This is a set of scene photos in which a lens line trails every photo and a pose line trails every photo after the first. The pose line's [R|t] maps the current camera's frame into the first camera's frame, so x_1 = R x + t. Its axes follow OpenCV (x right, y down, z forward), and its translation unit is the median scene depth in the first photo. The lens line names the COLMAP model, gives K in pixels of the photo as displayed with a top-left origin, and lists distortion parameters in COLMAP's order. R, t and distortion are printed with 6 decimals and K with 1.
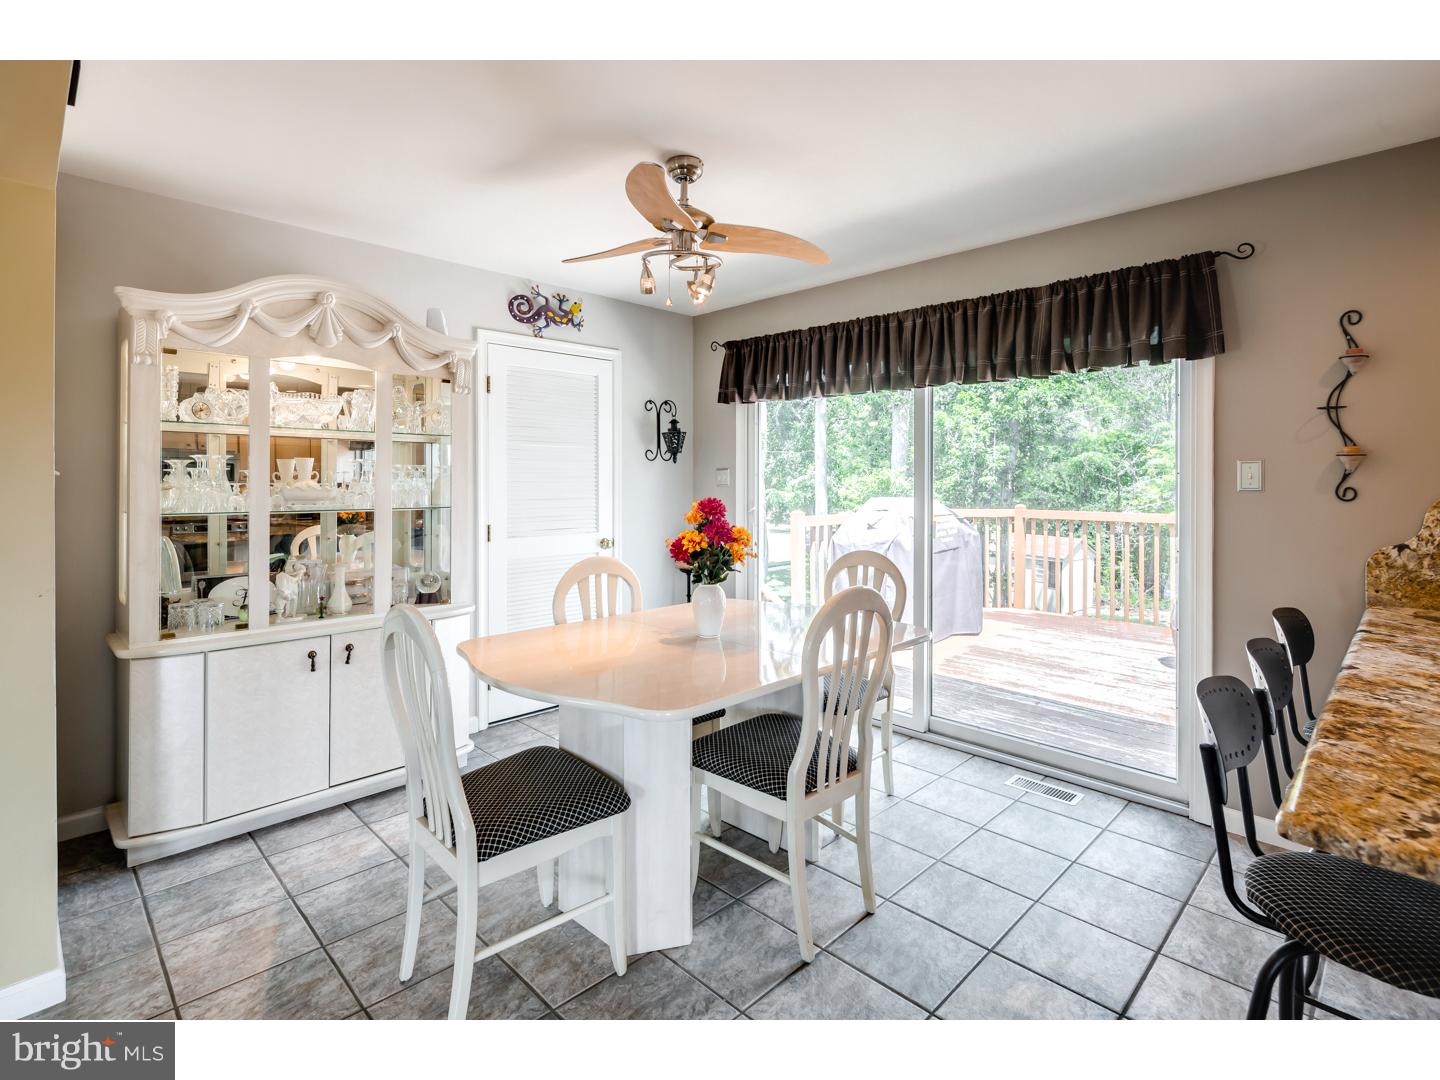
lens RADIAL K [[702.7, 0, 715.7], [0, 702.7, 484.1], [0, 0, 1]] dist [-0.000850, -0.000648]
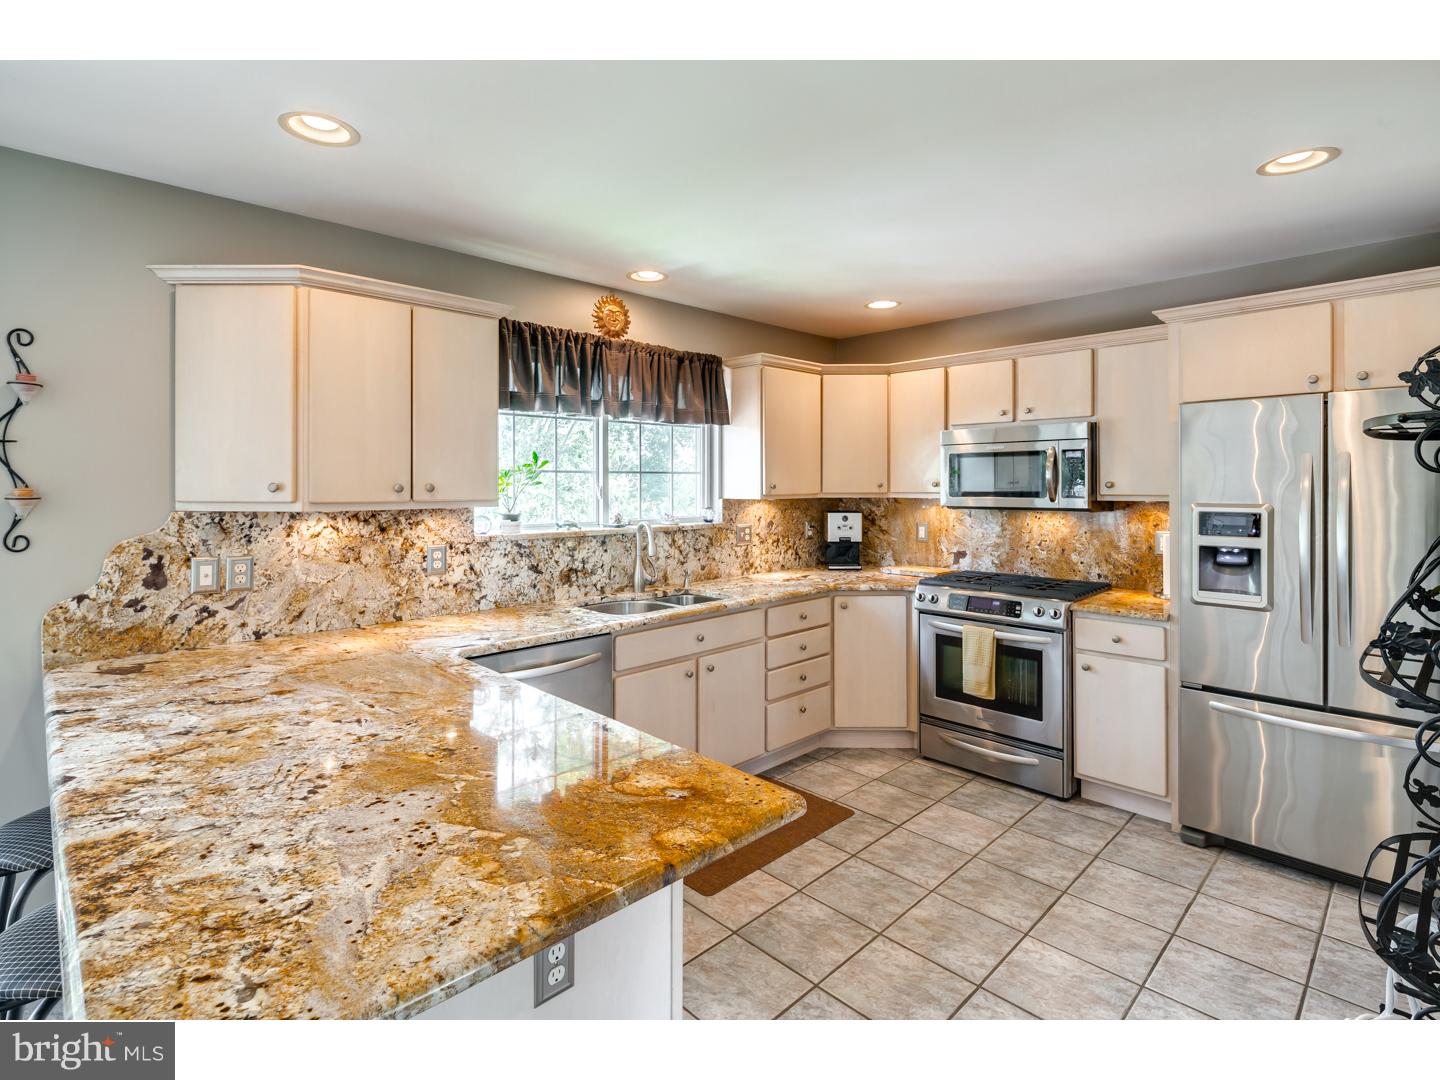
lens RADIAL K [[702.7, 0, 715.7], [0, 702.7, 484.1], [0, 0, 1]] dist [-0.000850, -0.000648]
pose [[0.007445, -0.003757, 0.999965, 0.055820], [0.006028, 0.999975, 0.003712, -0.055866], [-0.999954, 0.006000, 0.007467, 0.147492]]
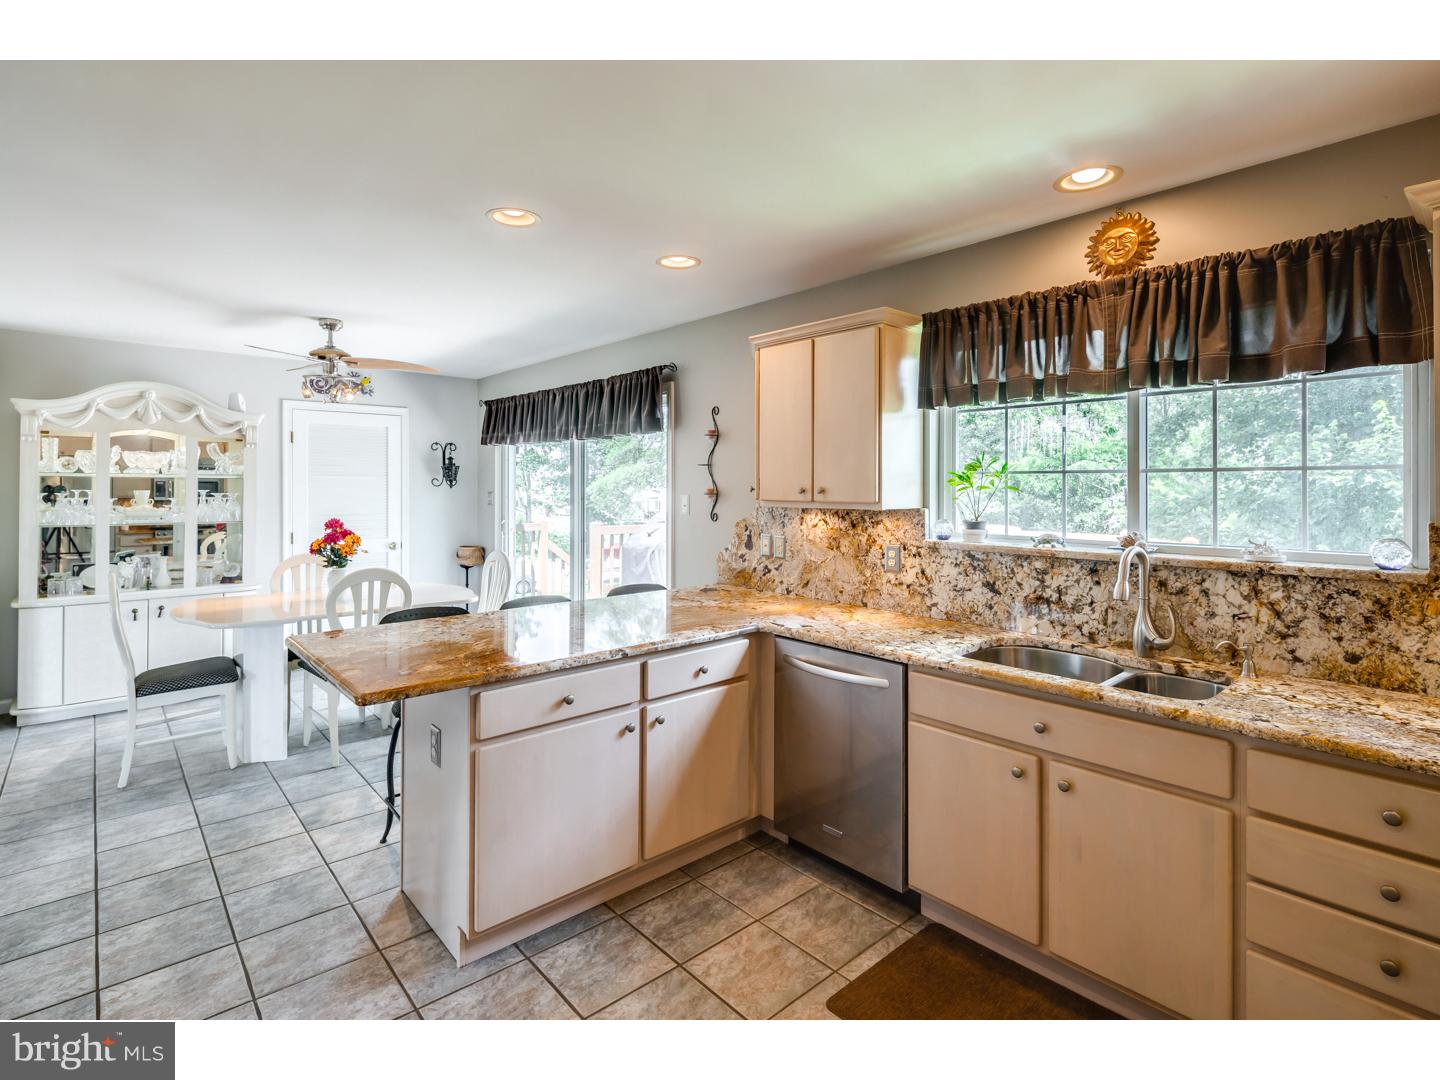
lens RADIAL K [[709.4, 0, 720.4], [0, 709.4, 486.6], [0, 0, 1]] dist [-0.002150, -0.000866]
pose [[0.998519, 0.000631, -0.054392, 1.007283], [-0.000917, 0.999986, -0.005241, -0.048406], [0.054388, 0.005283, 0.998506, -0.669111]]
